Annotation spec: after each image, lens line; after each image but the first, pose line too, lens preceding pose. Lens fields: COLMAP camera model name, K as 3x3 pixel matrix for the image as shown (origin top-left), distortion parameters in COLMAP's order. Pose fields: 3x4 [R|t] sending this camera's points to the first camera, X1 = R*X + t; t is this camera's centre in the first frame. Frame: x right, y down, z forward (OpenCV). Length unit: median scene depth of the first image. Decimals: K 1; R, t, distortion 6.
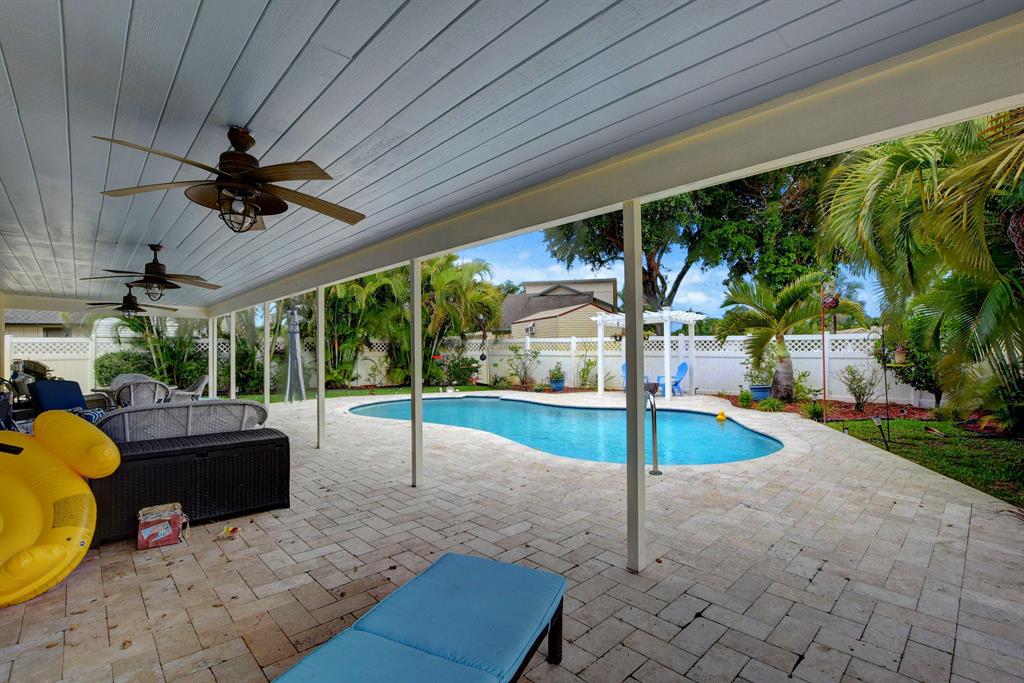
lens RADIAL K [[469.0, 0, 516.0], [0, 469.0, 344.9], [0, 0, 1]] dist [-0.034799, 0.006884]
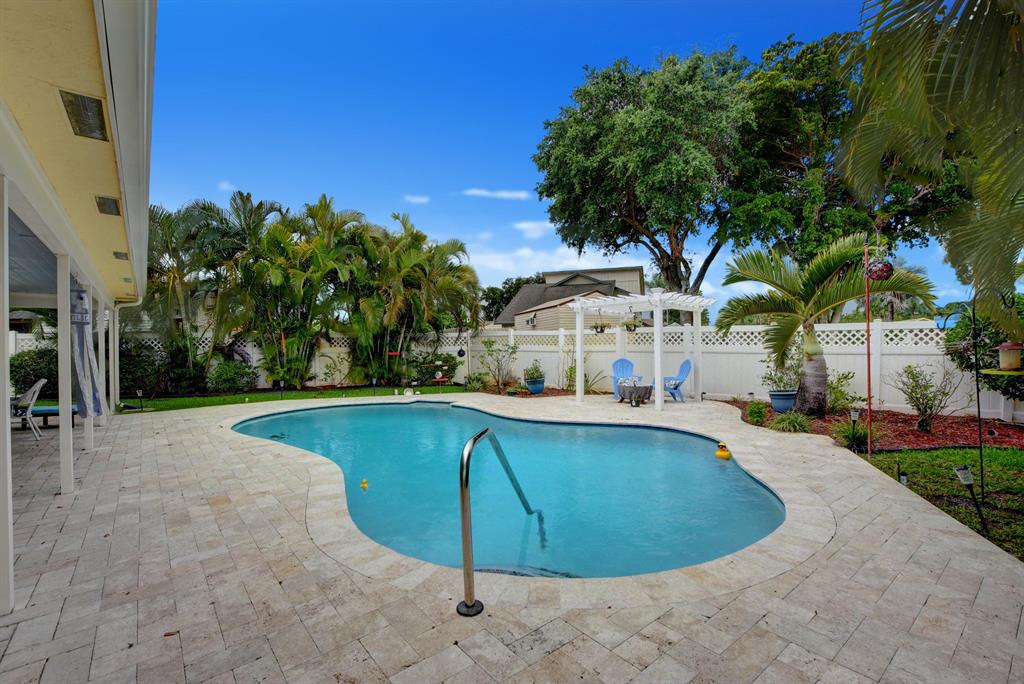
lens RADIAL K [[469.0, 0, 516.0], [0, 469.0, 345.4], [0, 0, 1]] dist [-0.034799, 0.006884]
pose [[0.996598, -0.004276, -0.082302, 0.123048], [0.005442, 0.999888, 0.013942, 0.000591], [0.082234, -0.014343, 0.996510, 0.171779]]
